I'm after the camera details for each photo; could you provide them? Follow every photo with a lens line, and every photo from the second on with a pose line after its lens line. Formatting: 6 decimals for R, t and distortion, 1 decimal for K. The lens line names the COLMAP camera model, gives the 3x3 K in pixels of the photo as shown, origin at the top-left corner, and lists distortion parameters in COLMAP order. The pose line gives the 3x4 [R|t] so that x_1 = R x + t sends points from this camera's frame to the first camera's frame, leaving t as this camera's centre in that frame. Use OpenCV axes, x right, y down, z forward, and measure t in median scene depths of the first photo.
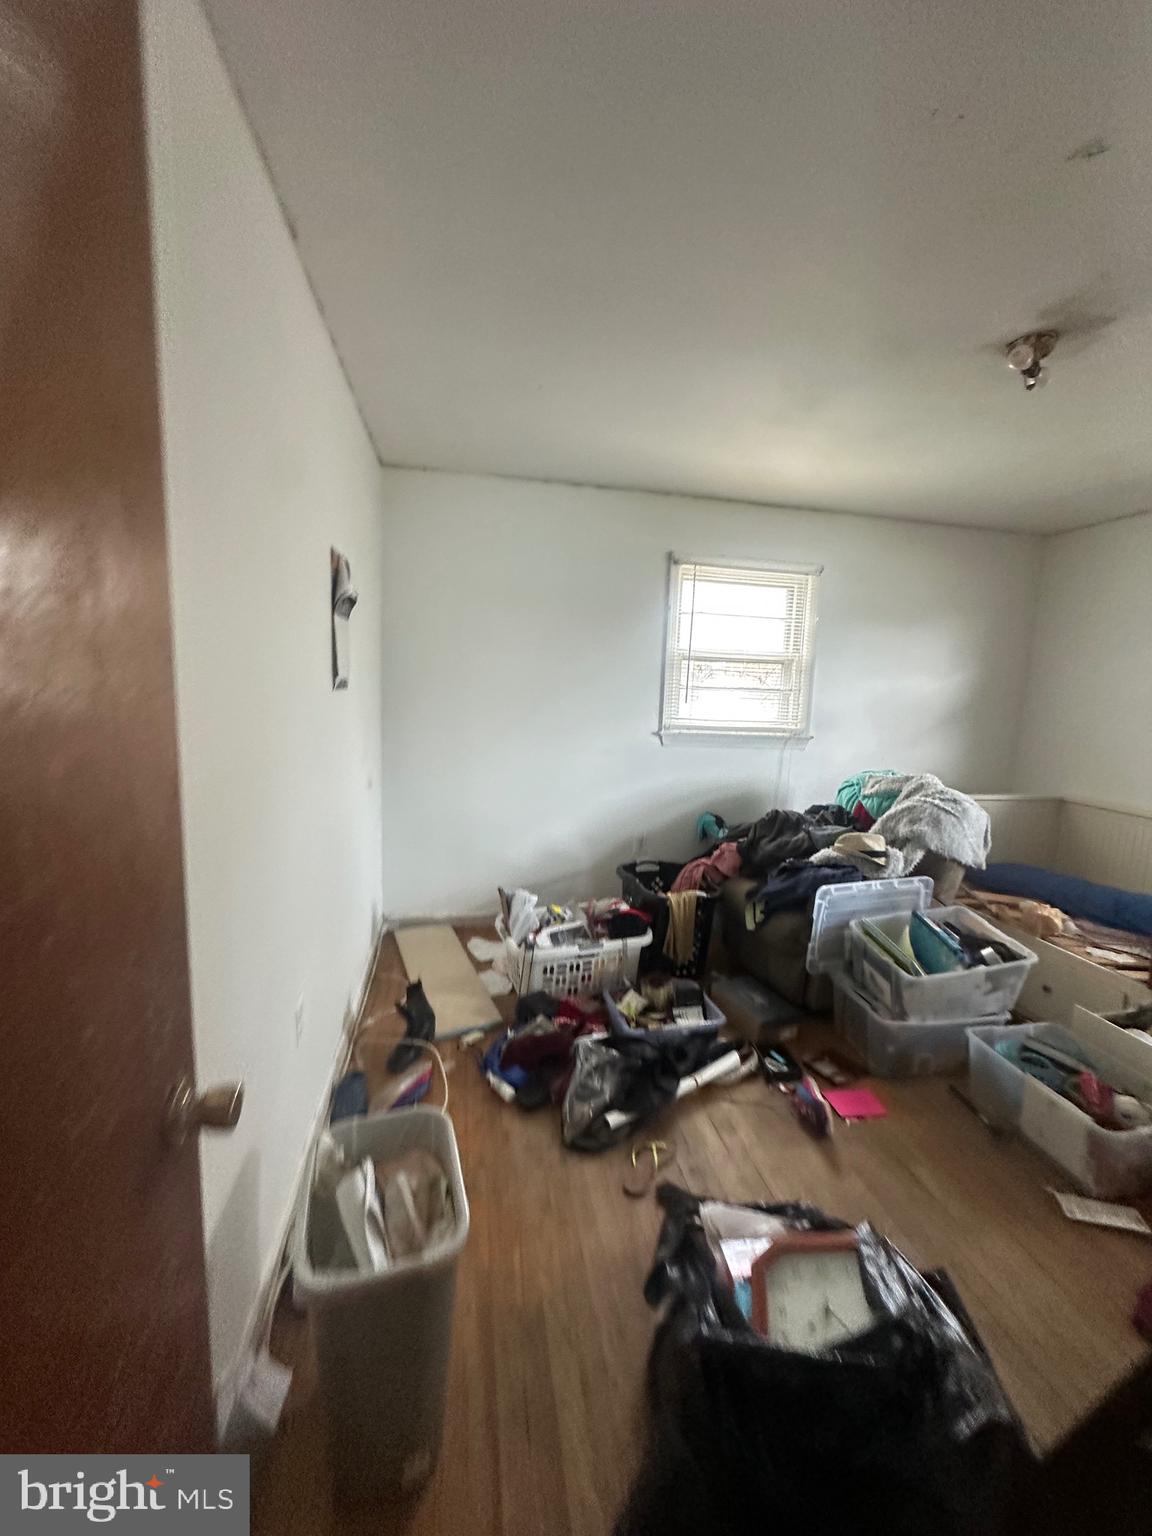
lens RADIAL K [[607.0, 0, 591.2], [0, 607.0, 770.5], [0, 0, 1]] dist [-0.001490, -0.000011]
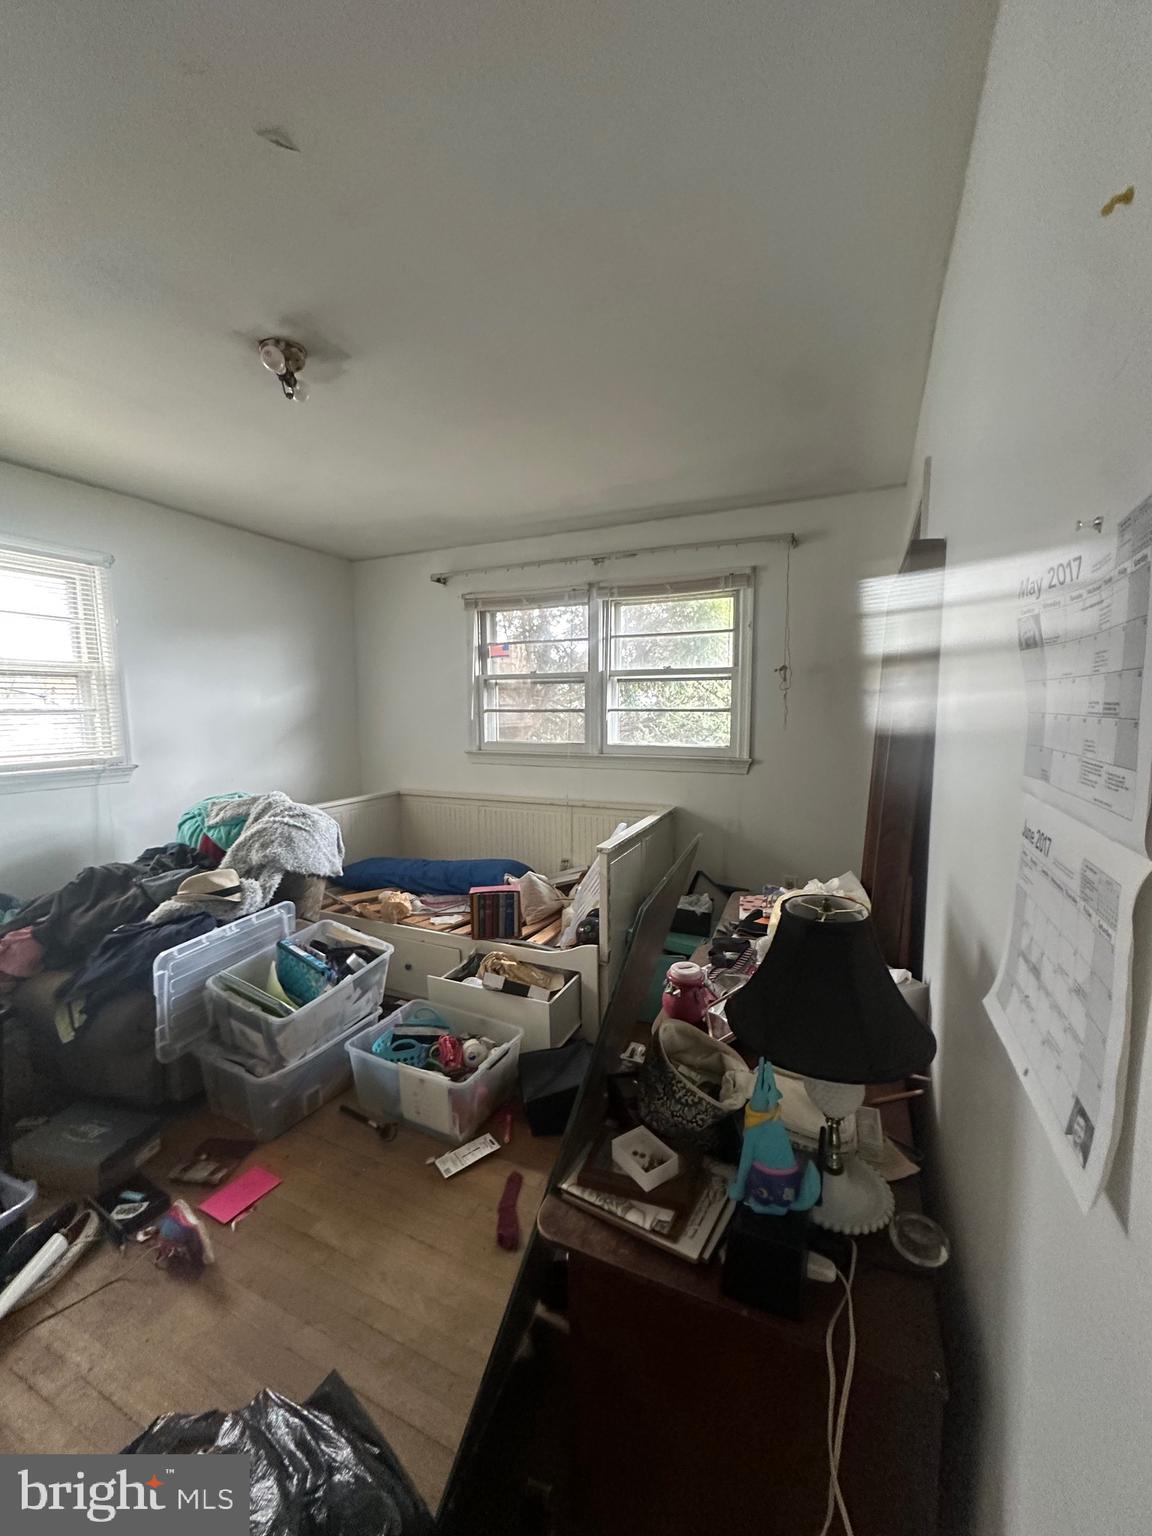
lens RADIAL K [[607.0, 0, 582.3], [0, 607.0, 786.4], [0, 0, 1]] dist [-0.001490, -0.000011]
pose [[0.580755, -0.149720, 0.800192, 0.095641], [0.144629, 0.986281, 0.079571, -0.009688], [-0.801128, 0.069520, 0.594441, 0.059689]]
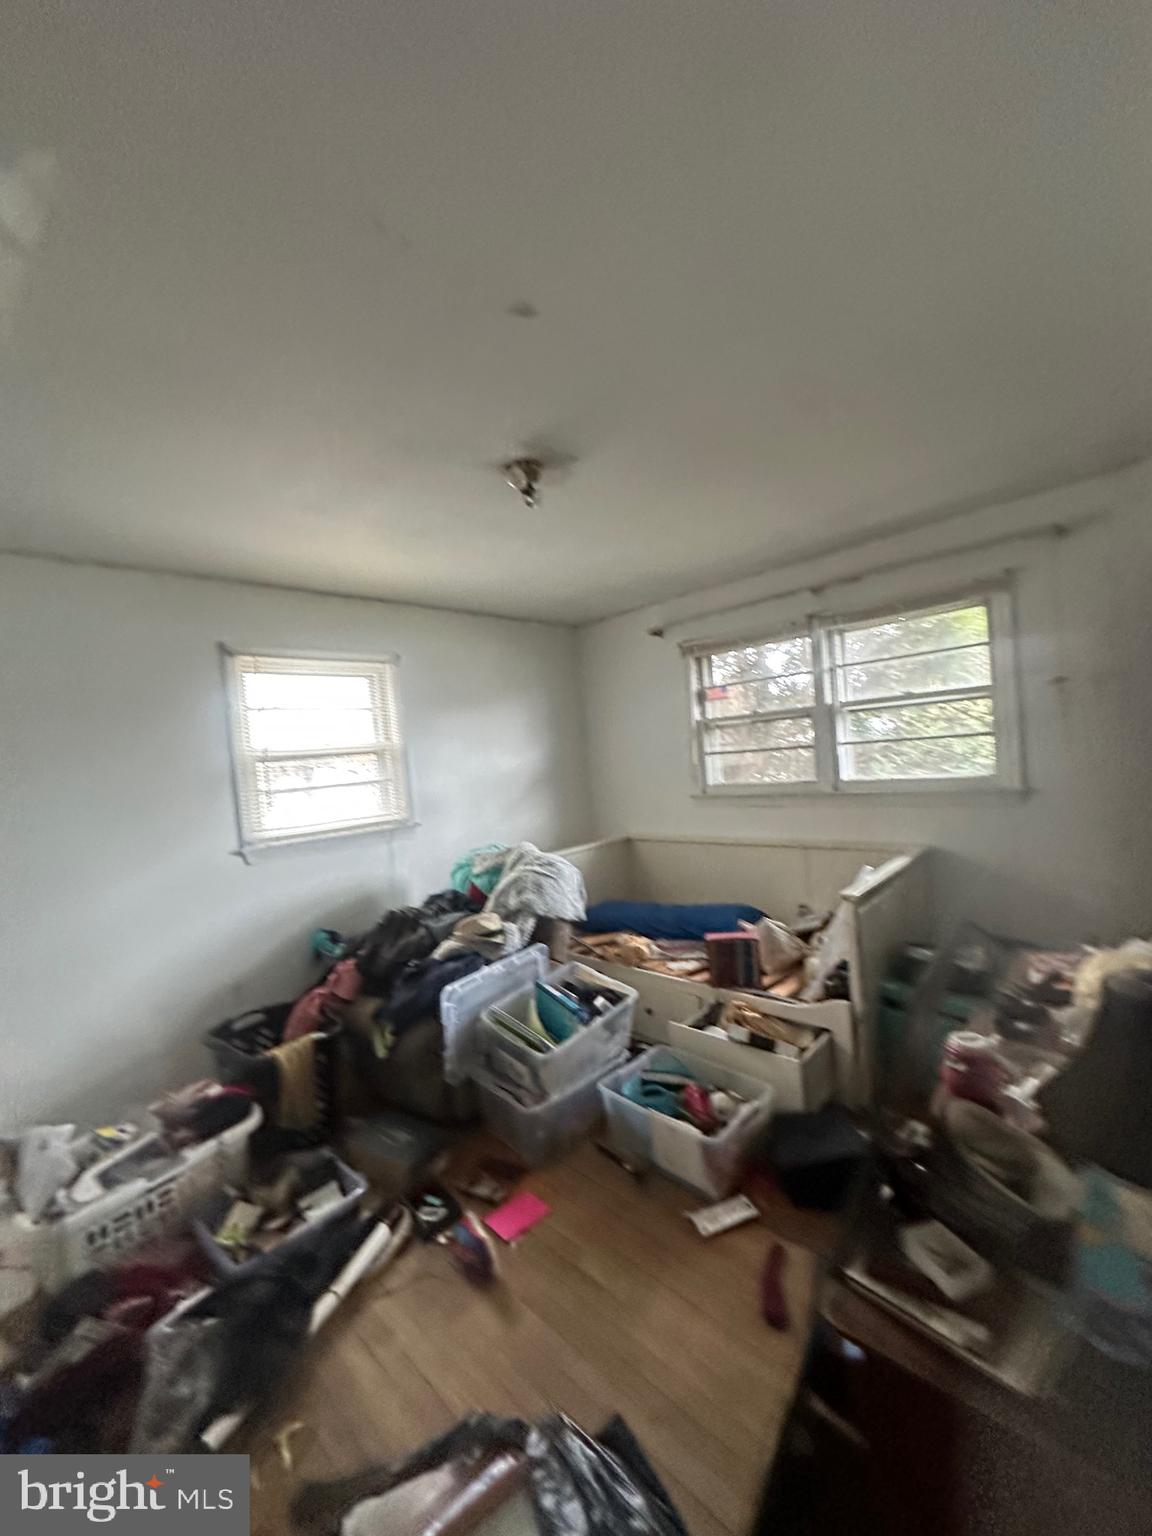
lens RADIAL K [[607.0, 0, 587.0], [0, 607.0, 784.9], [0, 0, 1]] dist [-0.001490, -0.000011]
pose [[0.813521, -0.141684, 0.564011, 0.071804], [0.202383, 0.978217, -0.046177, -0.028319], [-0.545183, 0.151712, 0.824475, 0.057585]]
